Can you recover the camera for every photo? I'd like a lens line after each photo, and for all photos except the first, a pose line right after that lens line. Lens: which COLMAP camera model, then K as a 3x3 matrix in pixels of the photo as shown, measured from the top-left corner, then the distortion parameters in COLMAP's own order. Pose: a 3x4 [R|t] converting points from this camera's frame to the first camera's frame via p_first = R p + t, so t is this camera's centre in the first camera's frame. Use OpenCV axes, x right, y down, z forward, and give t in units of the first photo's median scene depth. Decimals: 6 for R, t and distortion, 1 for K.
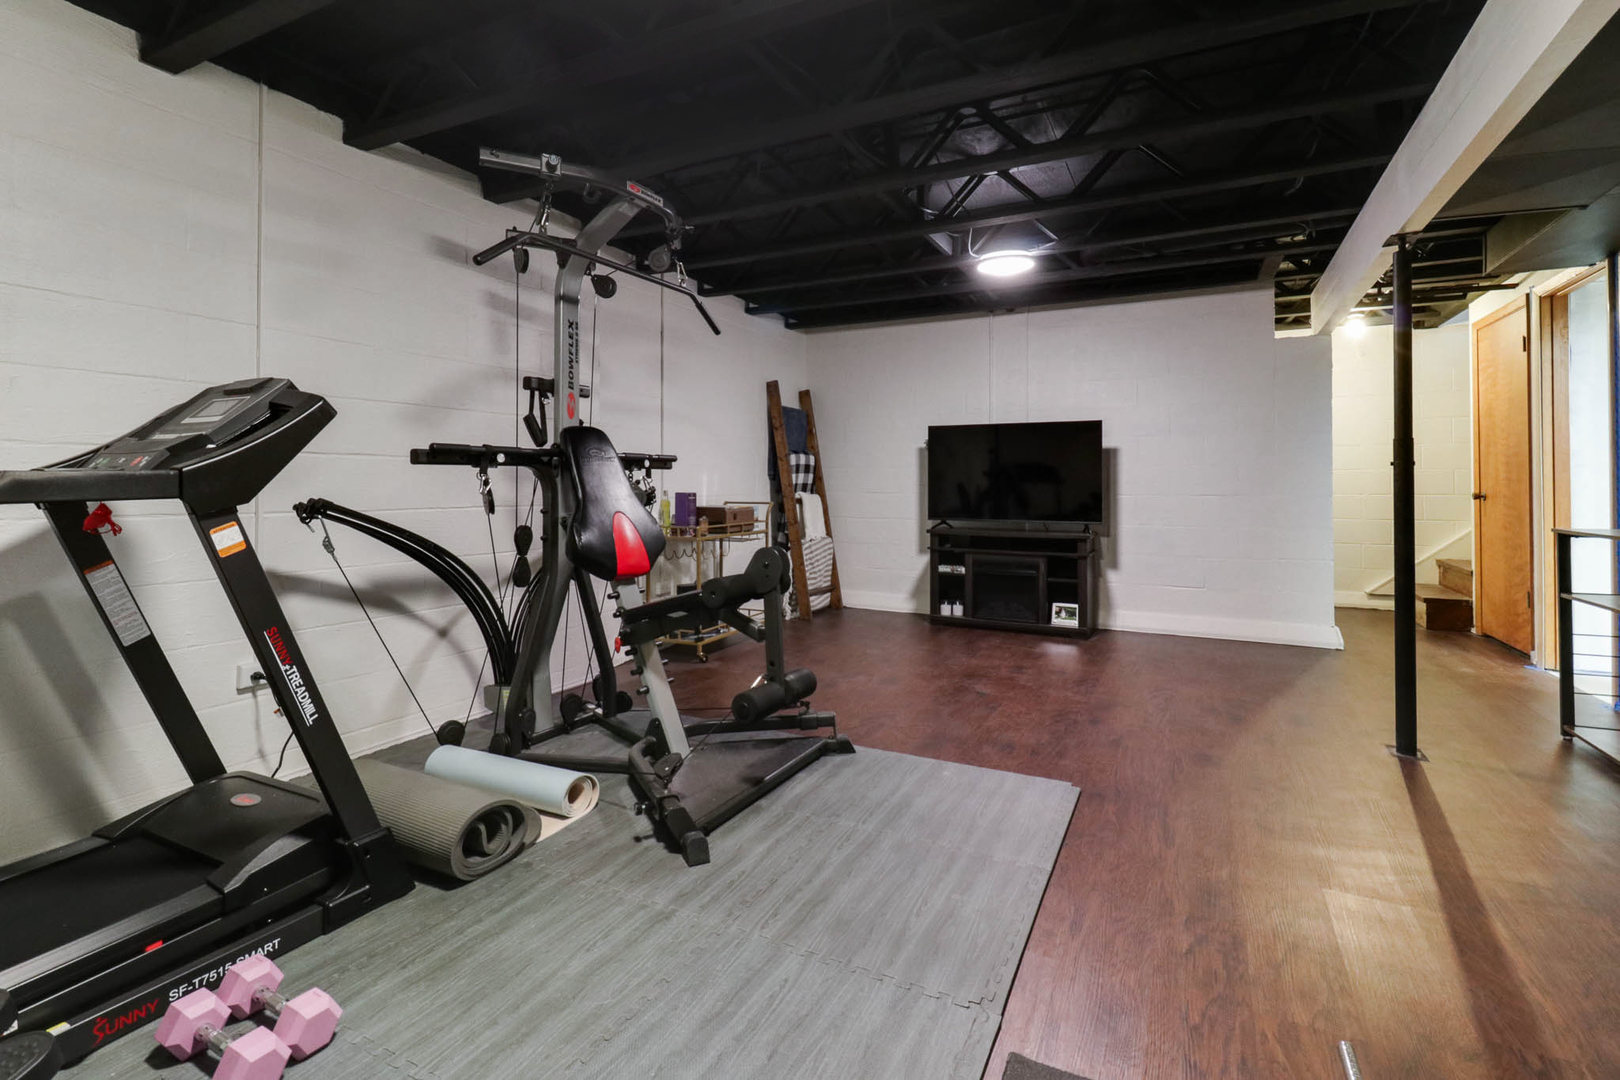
lens RADIAL K [[769.4, 0, 820.2], [0, 769.4, 466.9], [0, 0, 1]] dist [0.000000, -0.000041]
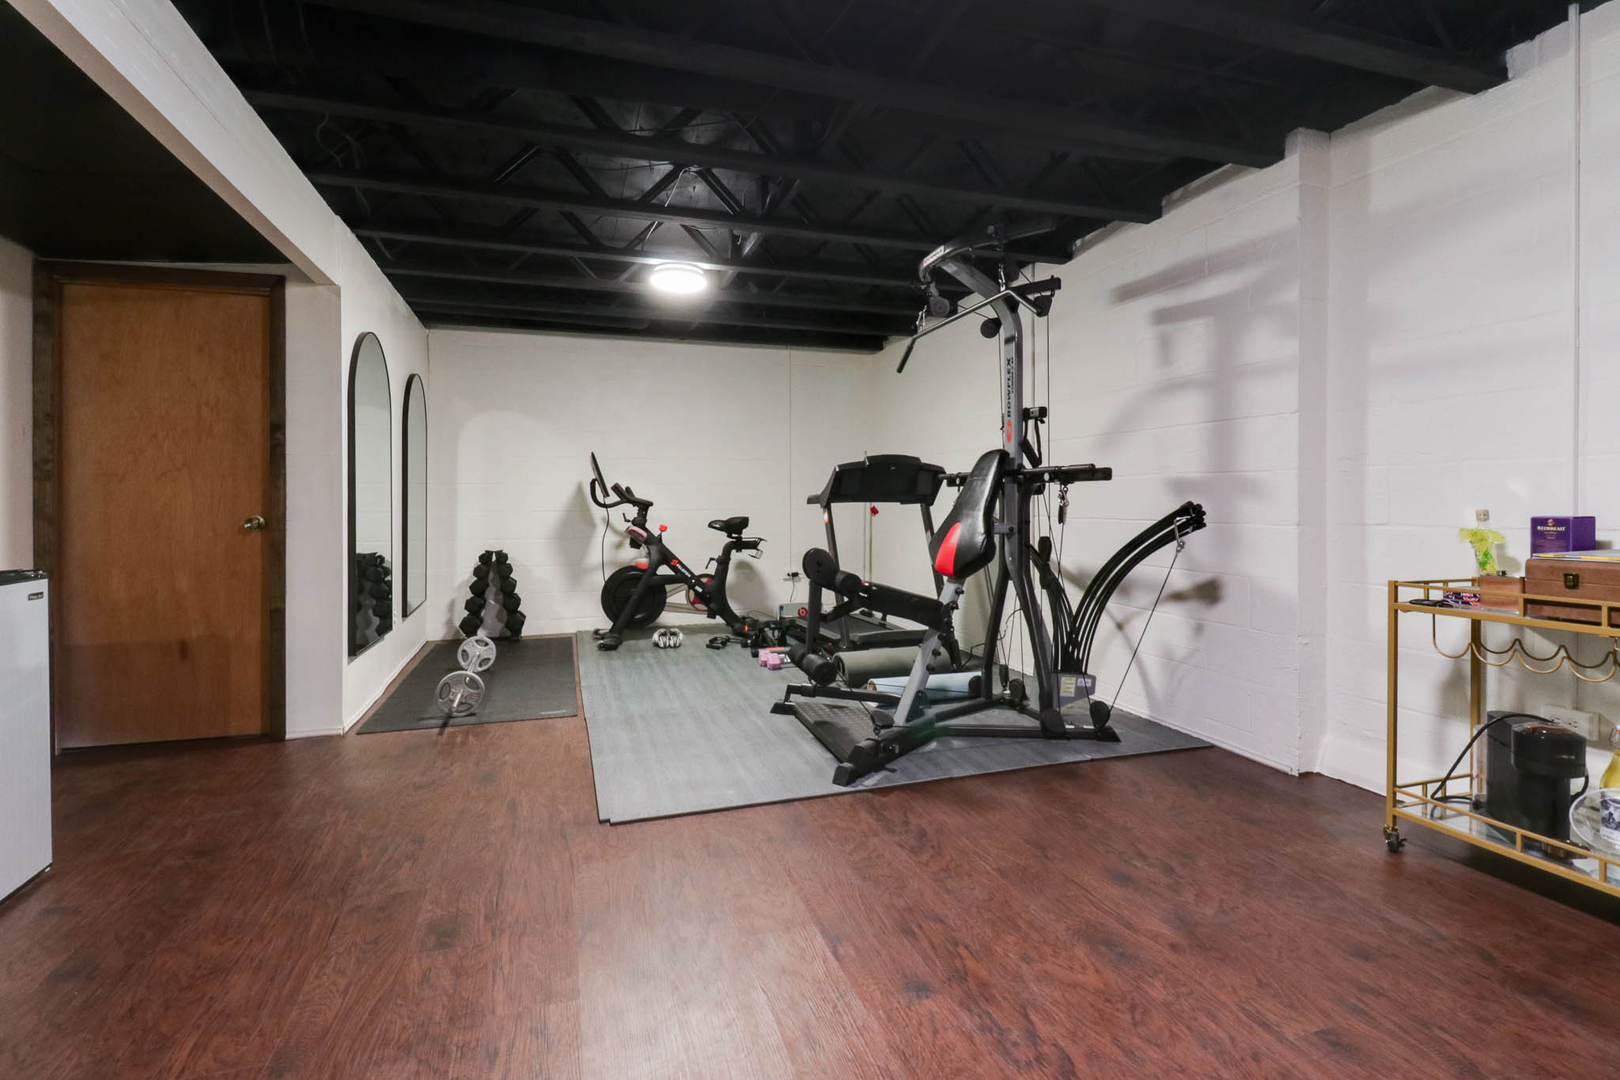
lens RADIAL K [[769.4, 0, 811.8], [0, 769.4, 505.4], [0, 0, 1]] dist [0.000000, -0.000041]
pose [[-0.711079, 0.009278, -0.703050, 0.781252], [0.012634, 0.999920, 0.000417, 0.030322], [0.702998, -0.008586, -0.711140, 1.779424]]
